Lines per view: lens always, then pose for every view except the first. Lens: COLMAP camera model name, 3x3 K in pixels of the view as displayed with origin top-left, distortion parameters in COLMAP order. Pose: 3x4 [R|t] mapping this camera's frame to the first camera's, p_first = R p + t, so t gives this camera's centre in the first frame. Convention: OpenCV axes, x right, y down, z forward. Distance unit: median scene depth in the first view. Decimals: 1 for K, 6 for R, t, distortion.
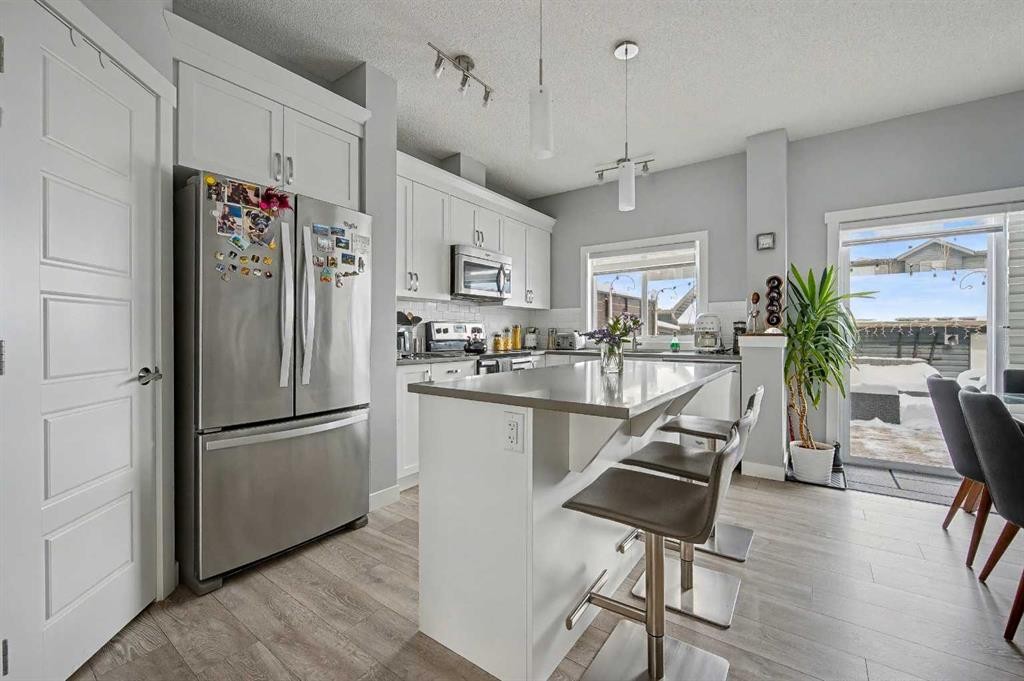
lens RADIAL K [[405.4, 0, 516.2], [0, 405.4, 330.9], [0, 0, 1]] dist [-0.001578, -0.000328]
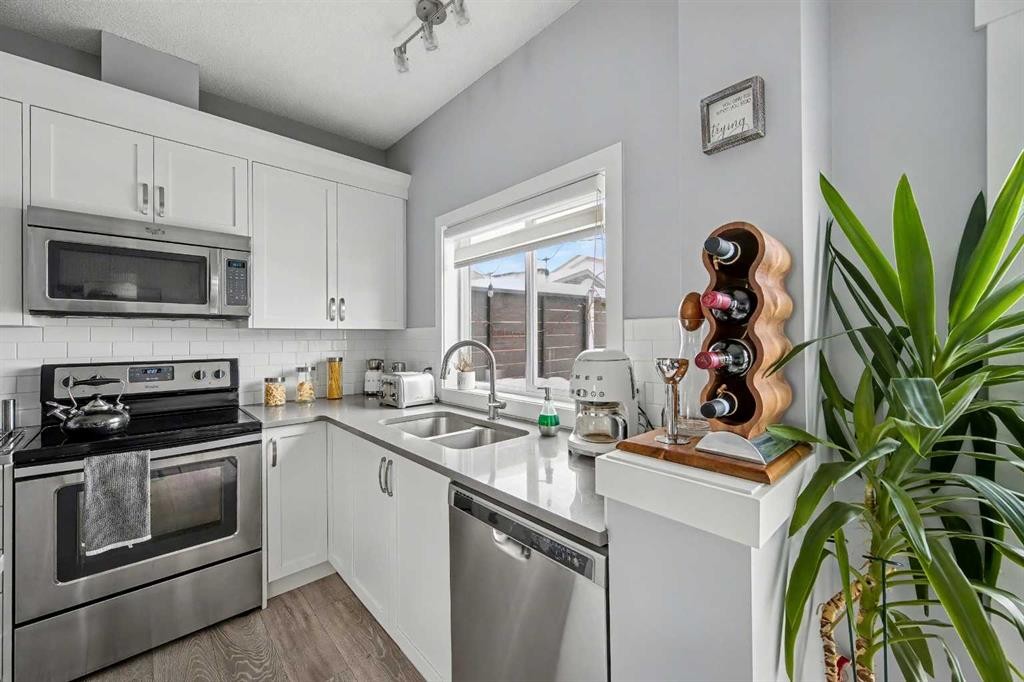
lens RADIAL K [[405.4, 0, 502.4], [0, 405.4, 333.3], [0, 0, 1]] dist [-0.001578, -0.000328]
pose [[0.981959, -0.005626, -0.189012, 0.448281], [0.004269, 0.999962, -0.007586, -0.056464], [0.189047, 0.006643, 0.981946, 0.603656]]
